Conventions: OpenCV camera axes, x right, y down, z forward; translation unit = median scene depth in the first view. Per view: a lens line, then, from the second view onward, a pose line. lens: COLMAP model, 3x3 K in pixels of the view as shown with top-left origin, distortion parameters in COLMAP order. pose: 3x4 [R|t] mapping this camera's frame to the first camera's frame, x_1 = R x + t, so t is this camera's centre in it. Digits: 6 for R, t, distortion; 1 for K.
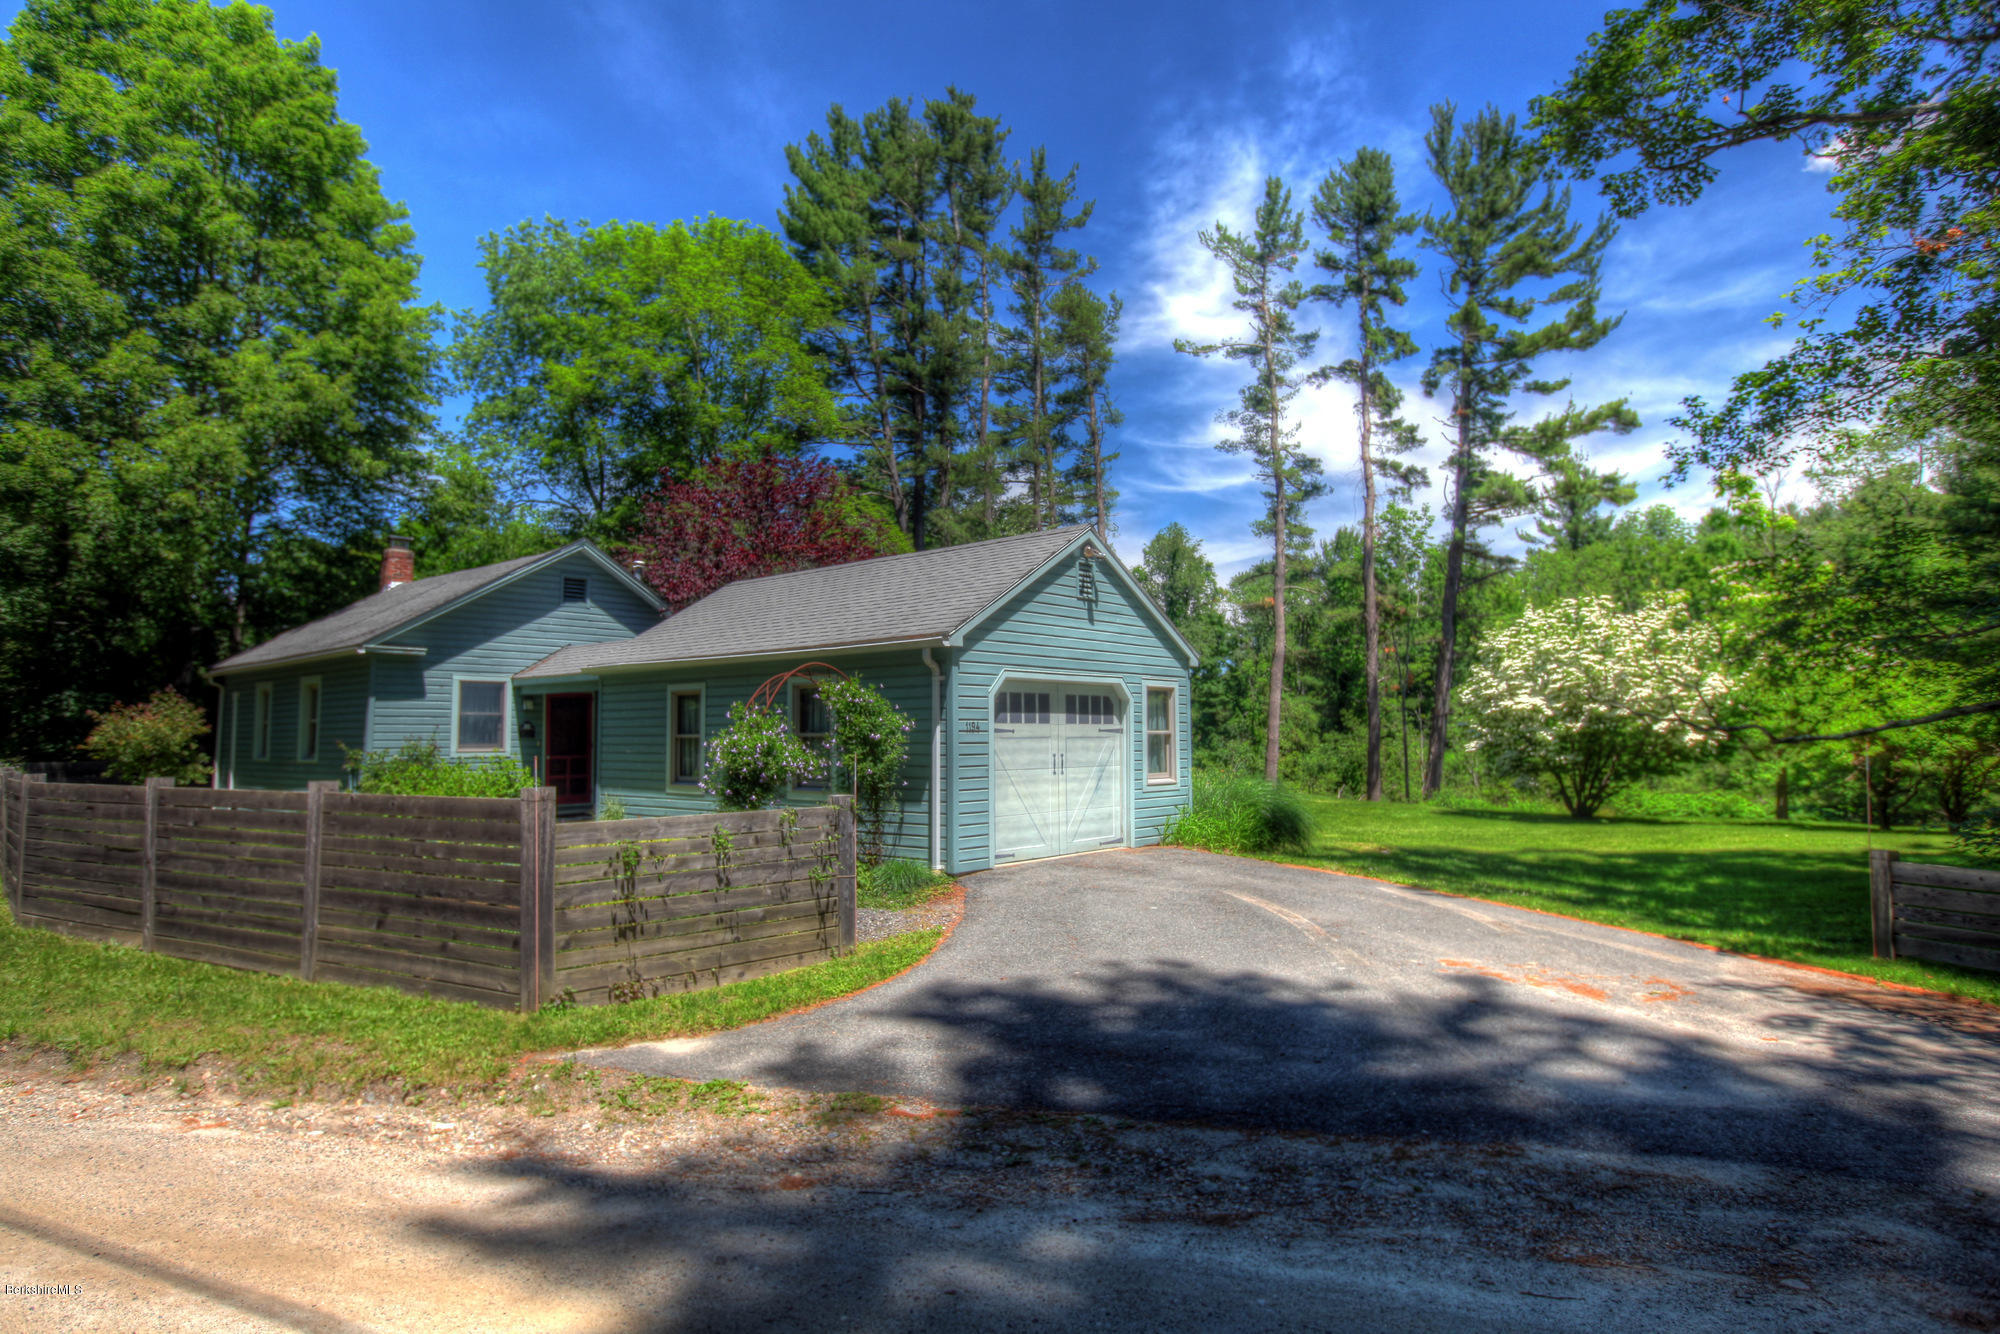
lens RADIAL K [[1163.4, 0, 1000.0], [0, 1163.4, 667.0], [0, 0, 1]] dist [-0.000052, 0.000195]
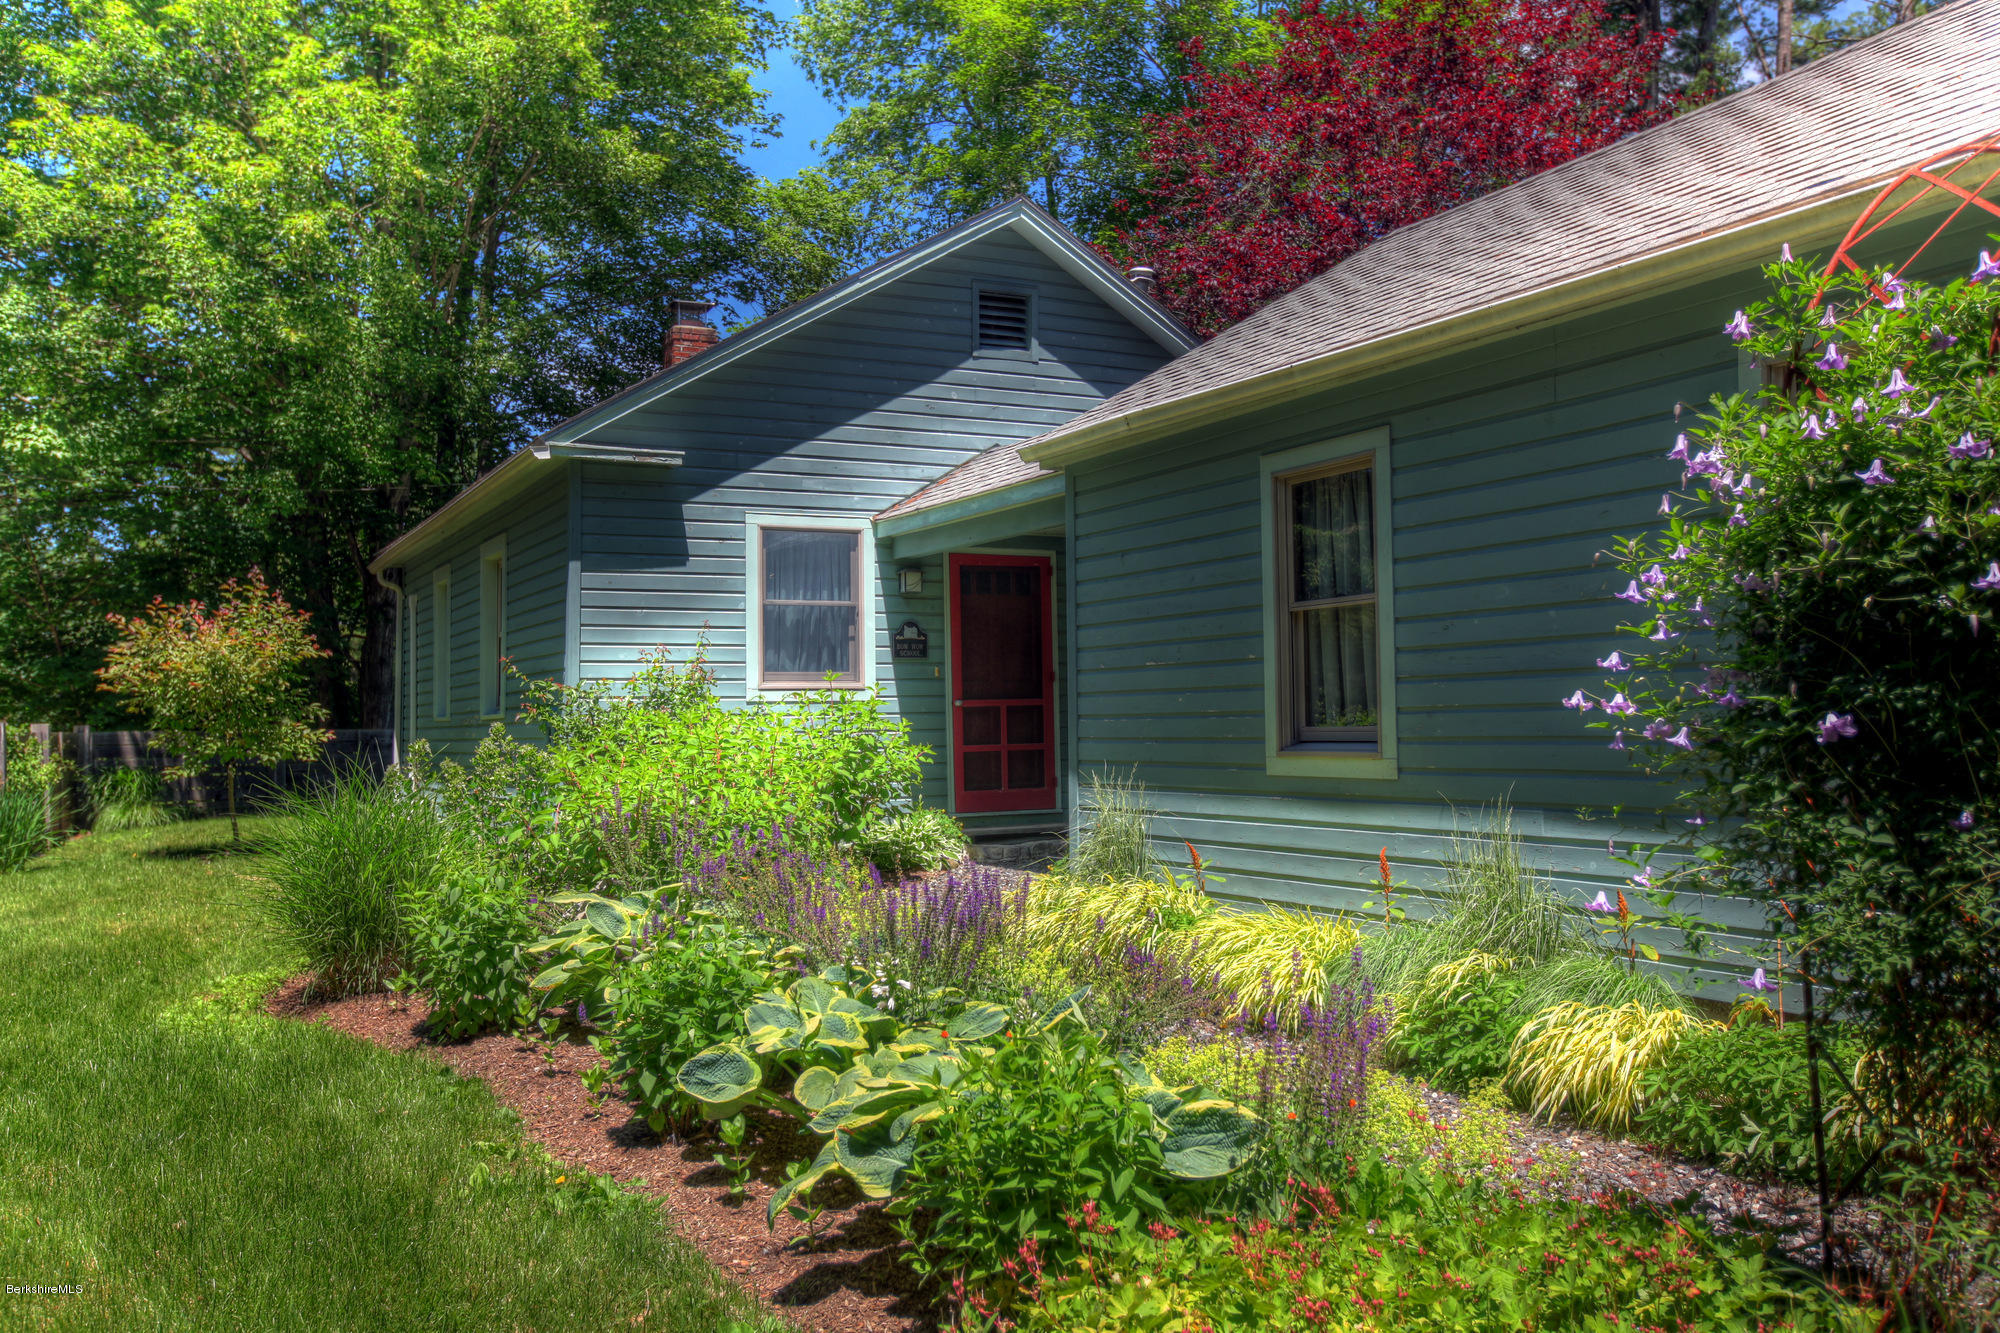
lens RADIAL K [[1712.8, 0, 1000.0], [0, 1712.8, 666.5], [0, 0, 1]] dist [0.007382, 0.005125]
pose [[0.930907, -0.020678, -0.364672, -0.145049], [0.032551, 0.999120, 0.026440, 0.048663], [0.363804, -0.036484, 0.930761, 0.423668]]
